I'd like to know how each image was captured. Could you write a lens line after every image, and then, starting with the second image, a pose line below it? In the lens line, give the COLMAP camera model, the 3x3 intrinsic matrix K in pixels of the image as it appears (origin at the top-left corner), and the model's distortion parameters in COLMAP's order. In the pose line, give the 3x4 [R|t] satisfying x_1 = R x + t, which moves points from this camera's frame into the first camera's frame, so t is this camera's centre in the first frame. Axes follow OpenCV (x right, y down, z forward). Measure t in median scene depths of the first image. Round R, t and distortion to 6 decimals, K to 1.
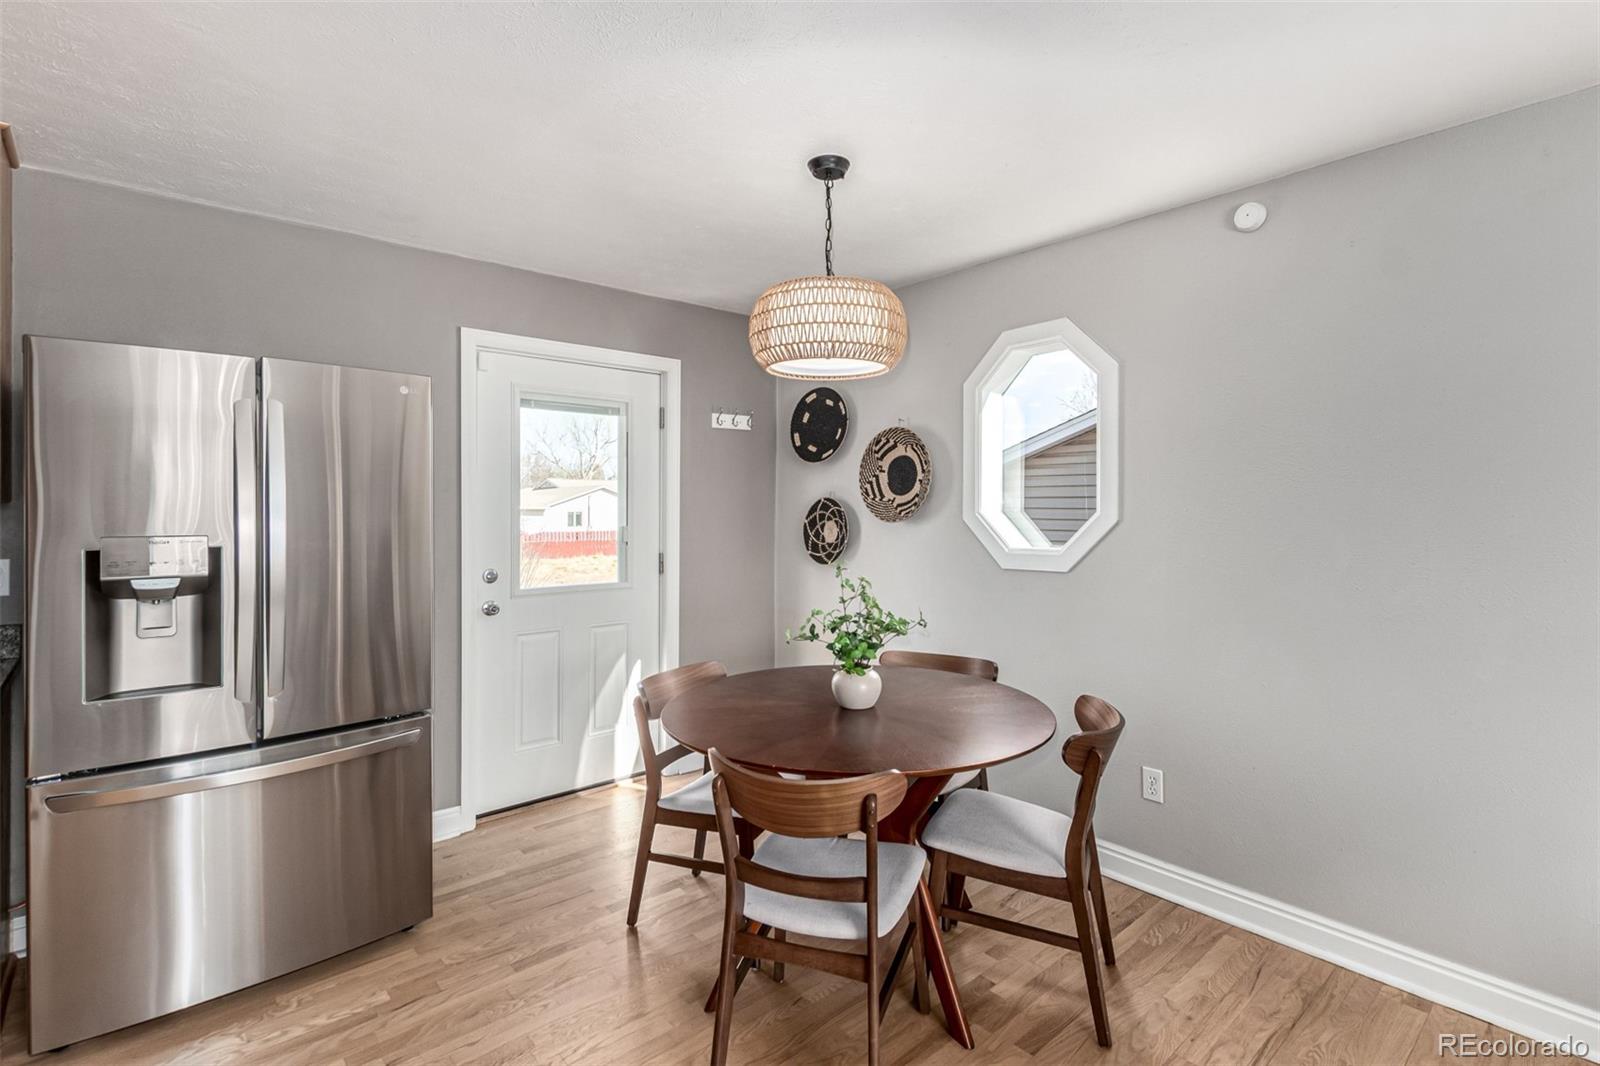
lens RADIAL K [[760.1, 0, 811.4], [0, 760.1, 508.0], [0, 0, 1]] dist [0.000599, -0.000010]
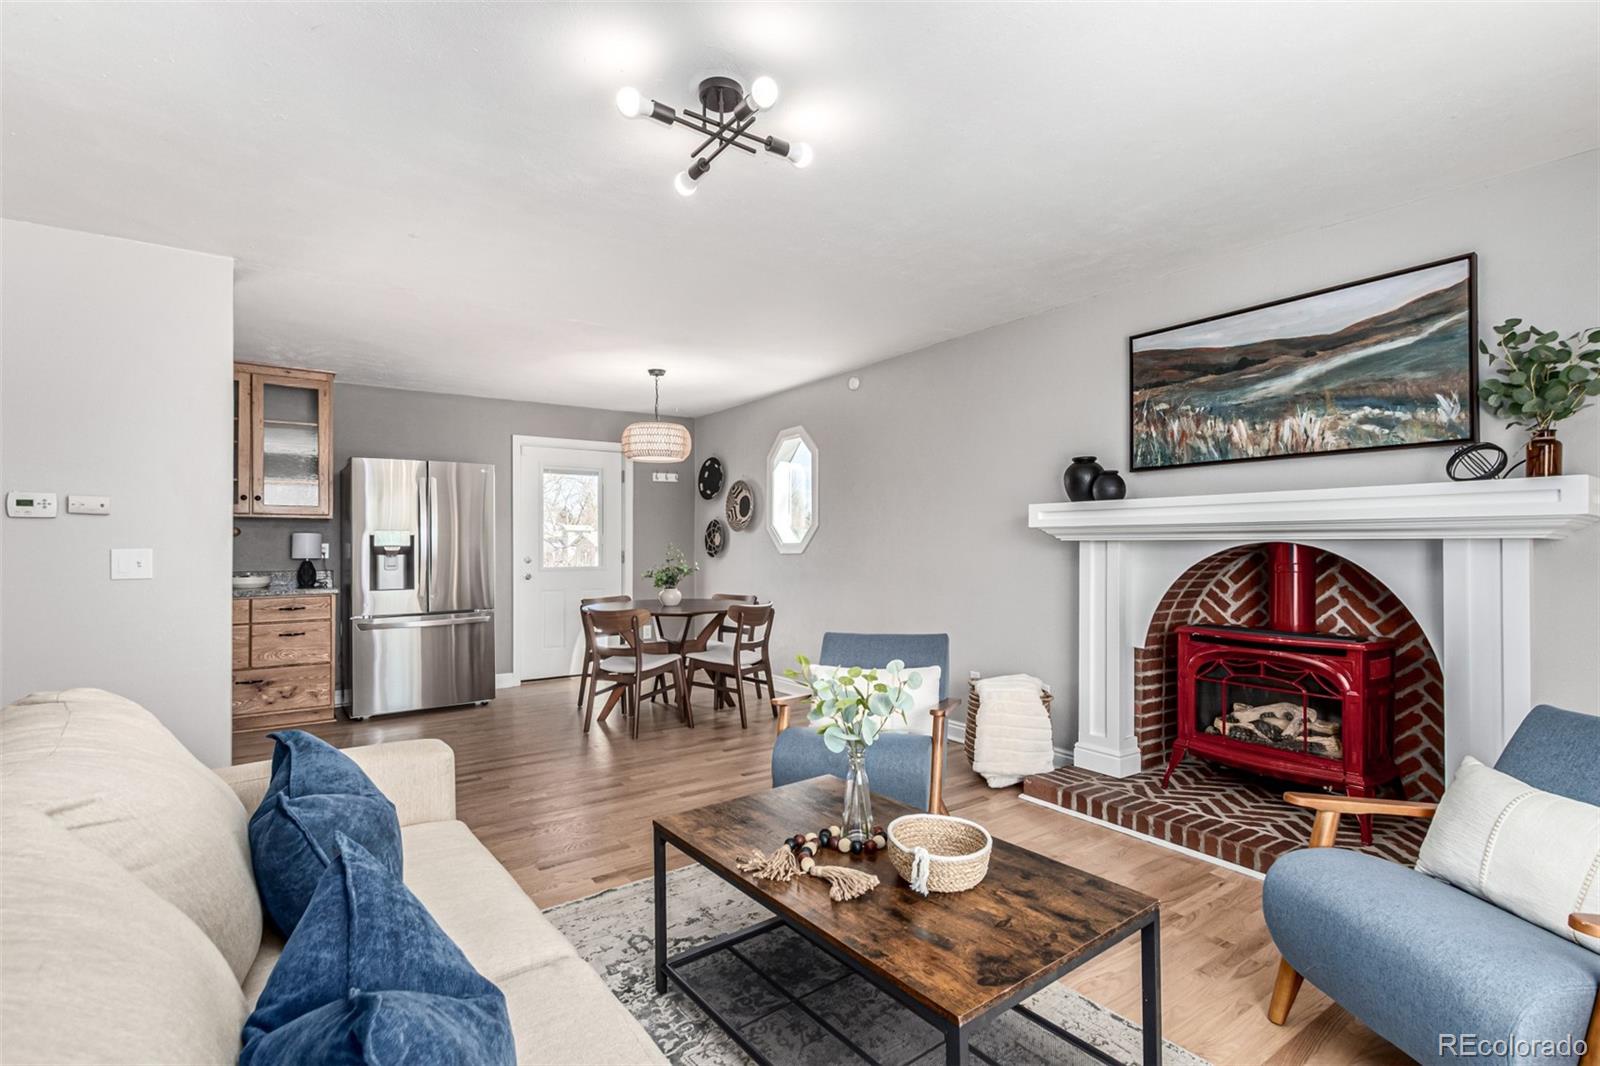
lens RADIAL K [[749.7, 0, 804.6], [0, 749.7, 530.1], [0, 0, 1]] dist [0.001359, -0.001369]
pose [[0.993848, -0.008803, -0.110406, 0.448937], [0.006332, 0.999722, -0.022712, 0.054953], [0.110575, 0.021873, 0.993627, -0.757165]]
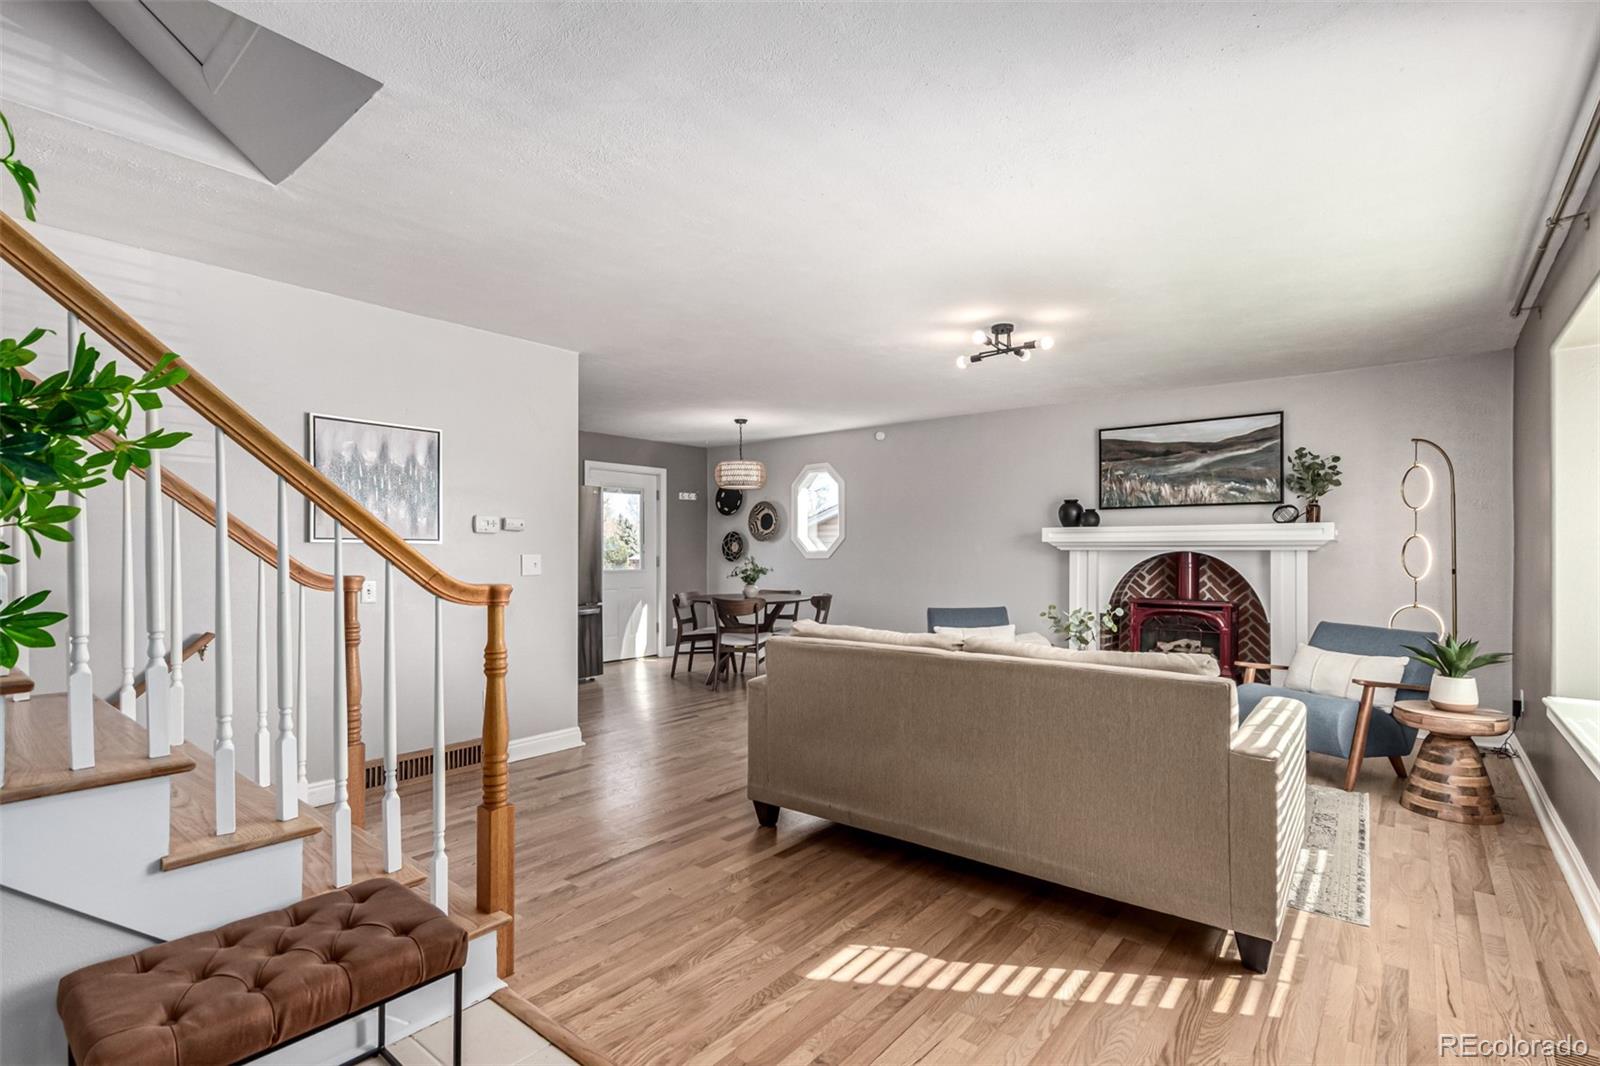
lens RADIAL K [[743.3, 0, 808.3], [0, 743.3, 539.8], [0, 0, 1]] dist [0.002167, -0.000531]
pose [[0.986724, -0.001585, 0.162401, -0.123093], [0.004494, 0.999836, -0.017547, 0.052346], [-0.162346, 0.018044, 0.986569, -1.243563]]
